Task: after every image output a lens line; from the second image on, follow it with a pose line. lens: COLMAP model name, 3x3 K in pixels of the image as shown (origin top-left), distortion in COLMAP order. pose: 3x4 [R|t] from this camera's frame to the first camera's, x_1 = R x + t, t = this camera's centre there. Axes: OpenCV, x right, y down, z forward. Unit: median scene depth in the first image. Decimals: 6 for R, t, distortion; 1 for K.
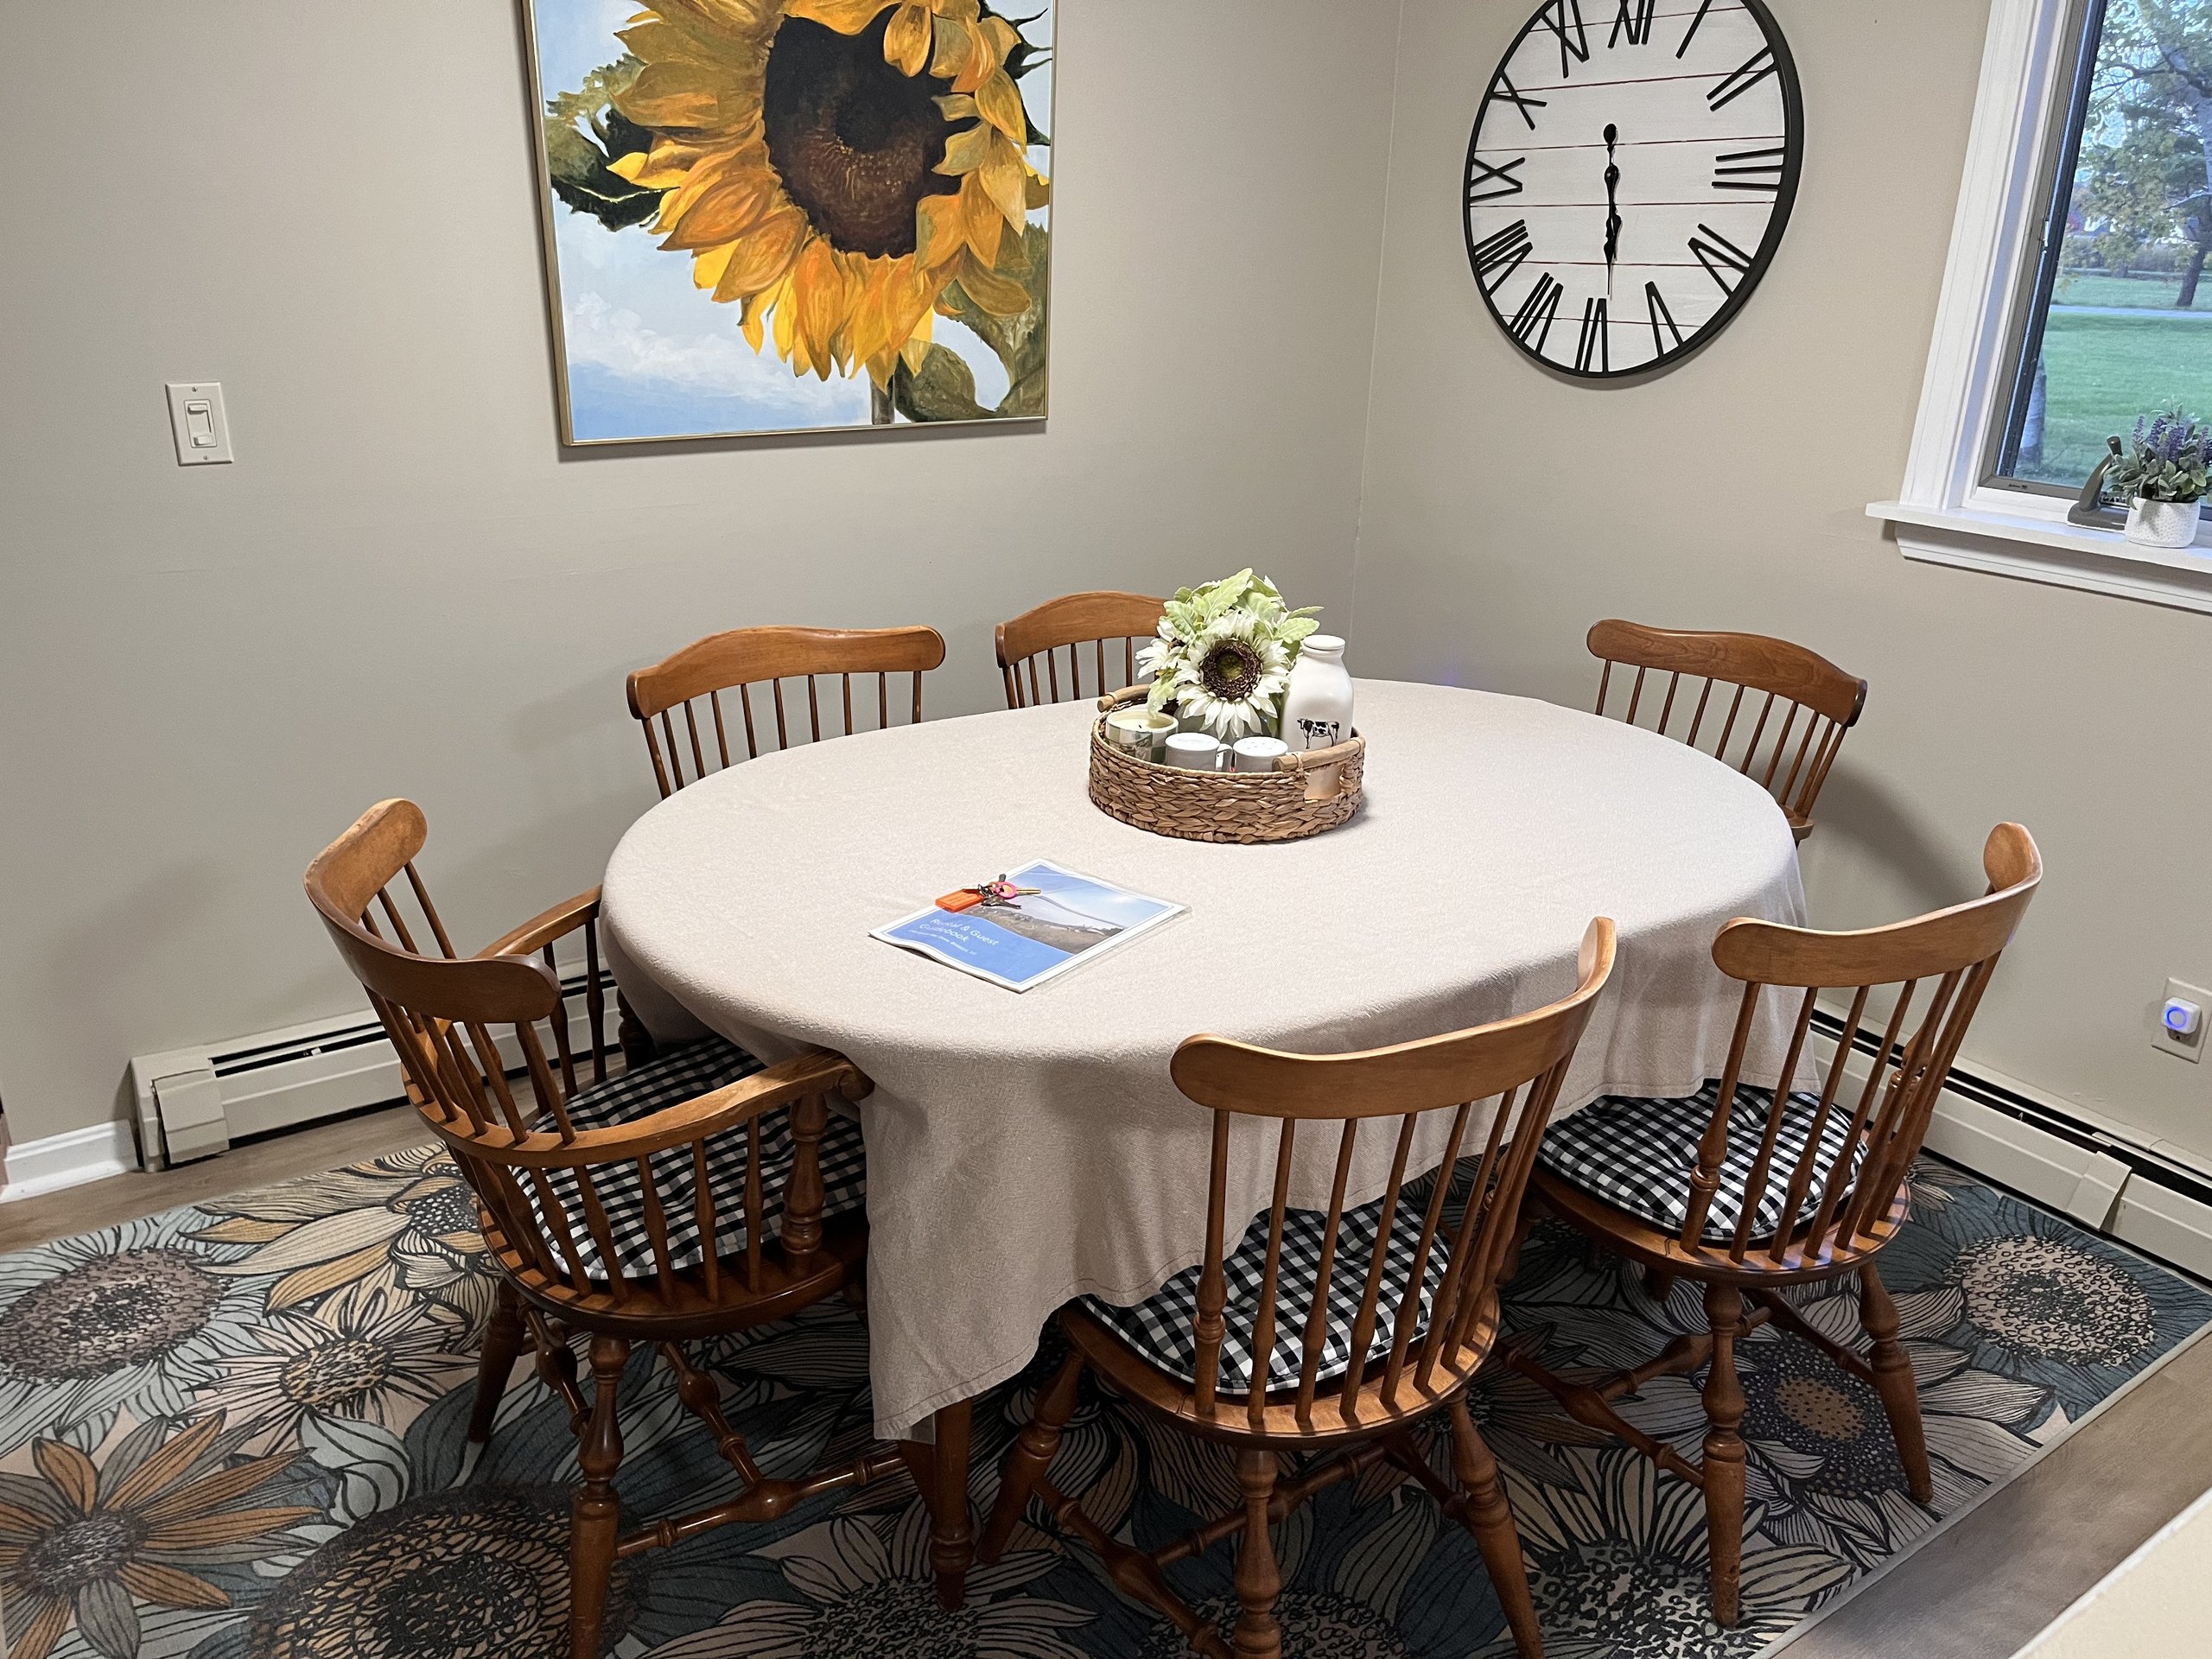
lens RADIAL K [[1697.7, 0, 1099.6], [0, 1697.7, 826.6], [0, 0, 1]] dist [0.011557, 0.071197]
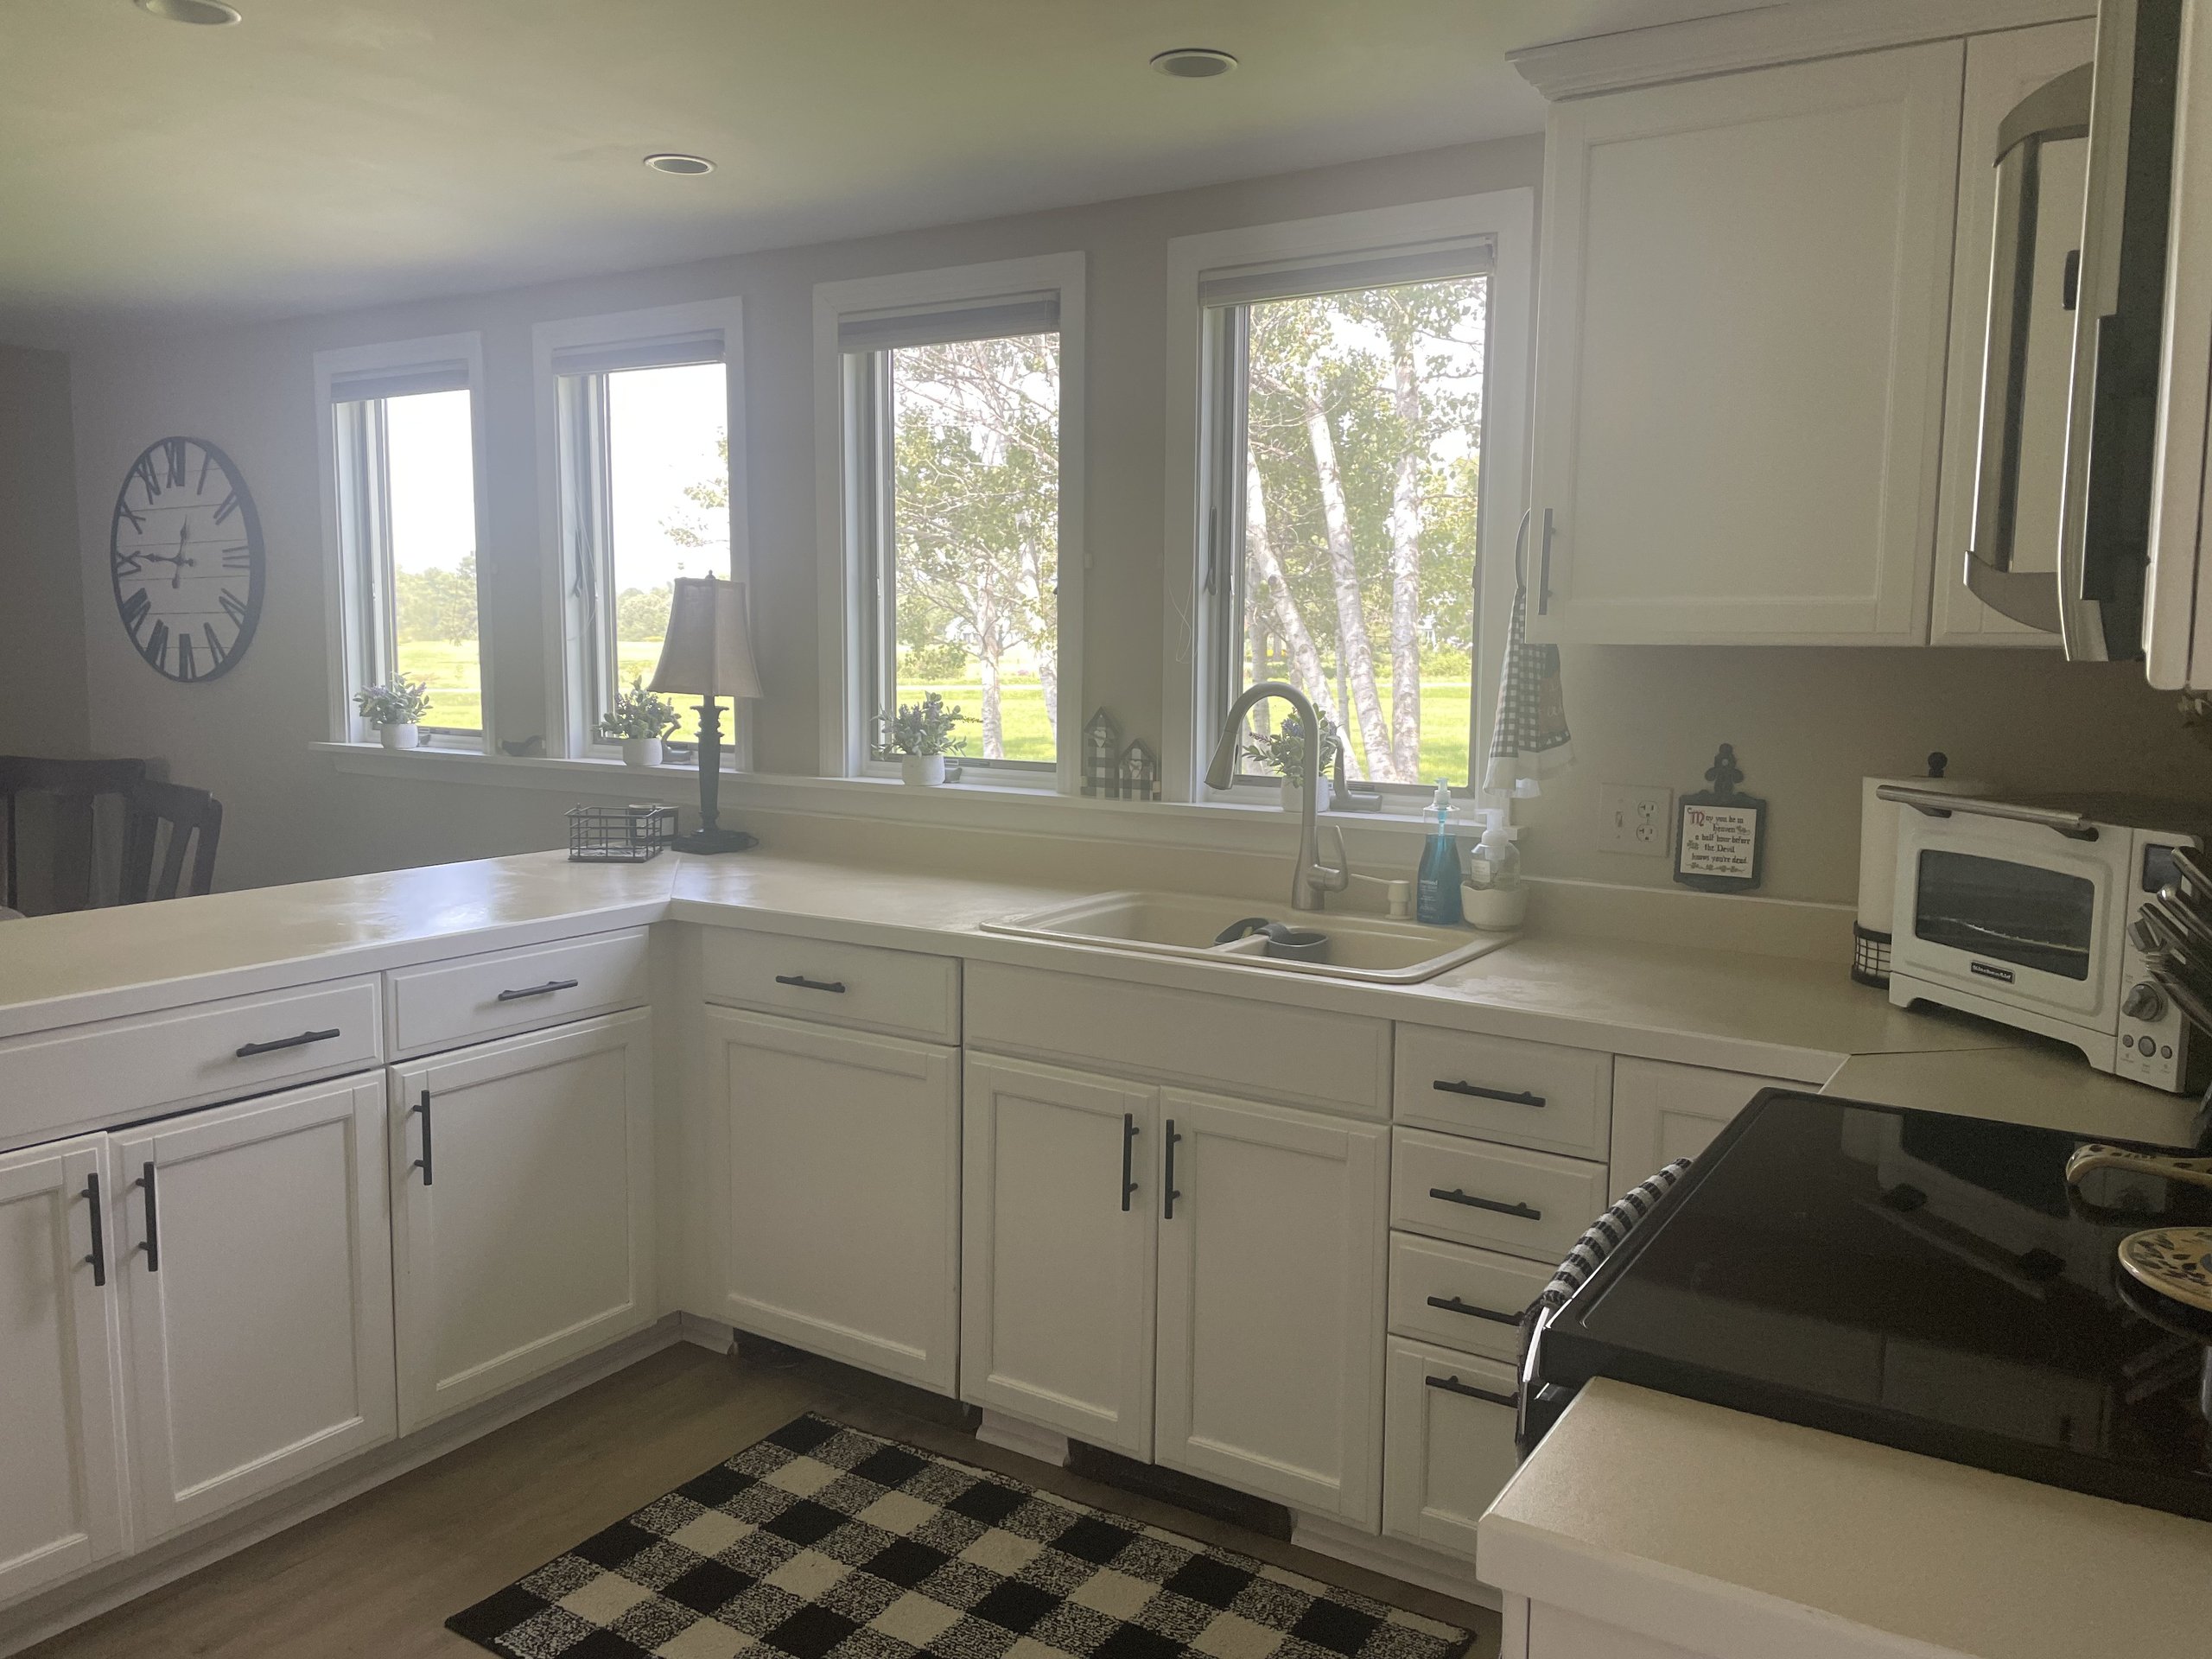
lens RADIAL K [[1647.7, 0, 1106.0], [0, 1647.7, 829.5], [0, 0, 1]] dist [0.086871, -0.115640]
pose [[0.918704, -0.063333, 0.389836, 0.493802], [0.147117, 0.970900, -0.188969, 0.304528], [-0.366524, 0.230958, 0.901287, -0.714511]]
